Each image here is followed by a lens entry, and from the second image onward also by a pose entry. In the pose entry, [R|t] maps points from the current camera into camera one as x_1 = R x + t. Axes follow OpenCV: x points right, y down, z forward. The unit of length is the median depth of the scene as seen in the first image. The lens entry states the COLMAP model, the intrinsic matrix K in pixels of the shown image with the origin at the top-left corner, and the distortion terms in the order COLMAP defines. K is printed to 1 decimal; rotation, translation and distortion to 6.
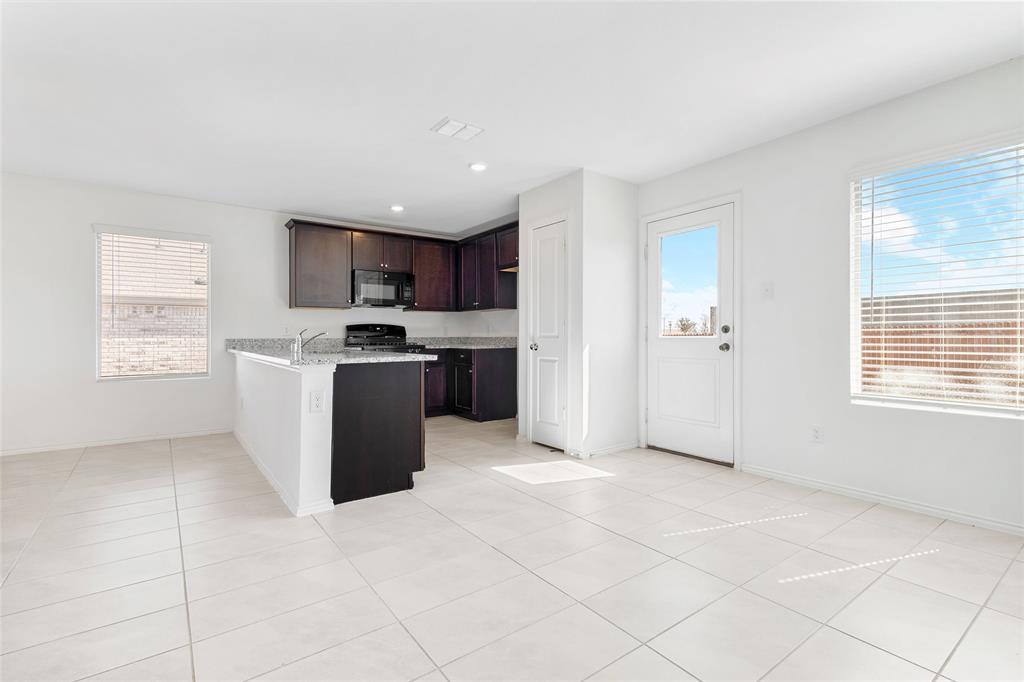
lens RADIAL K [[475.8, 0, 507.3], [0, 475.8, 336.6], [0, 0, 1]] dist [0.018343, -0.000457]
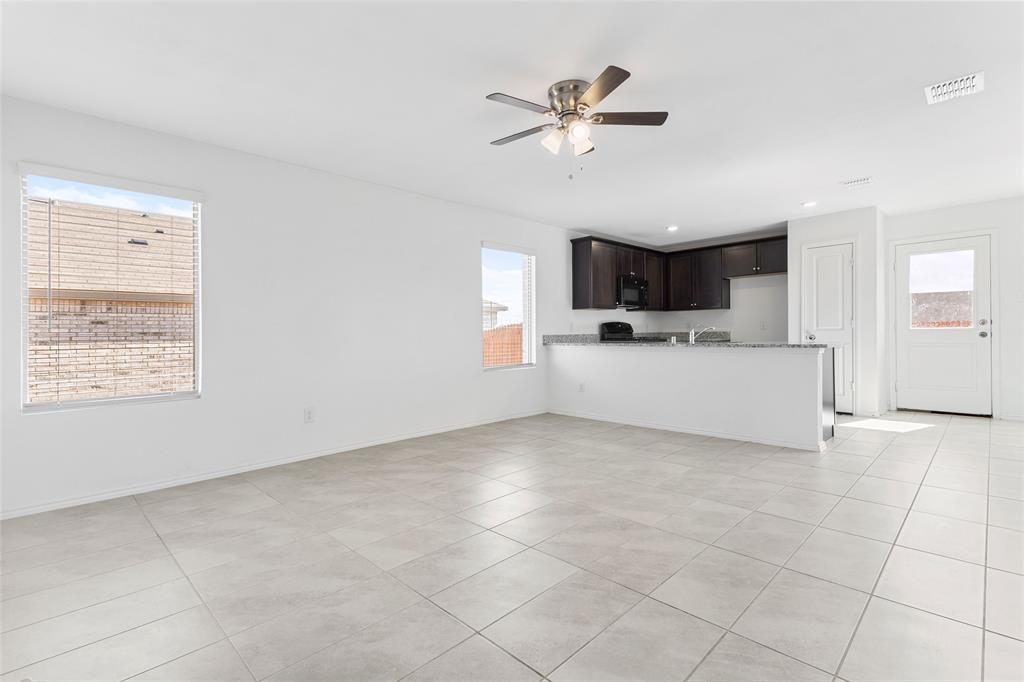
lens RADIAL K [[475.8, 0, 505.9], [0, 475.8, 336.3], [0, 0, 1]] dist [0.018343, -0.000457]
pose [[0.989398, -0.012698, 0.144671, -0.788507], [0.012606, 0.999919, 0.001551, 0.004722], [-0.144680, 0.000289, 0.989479, -0.156275]]
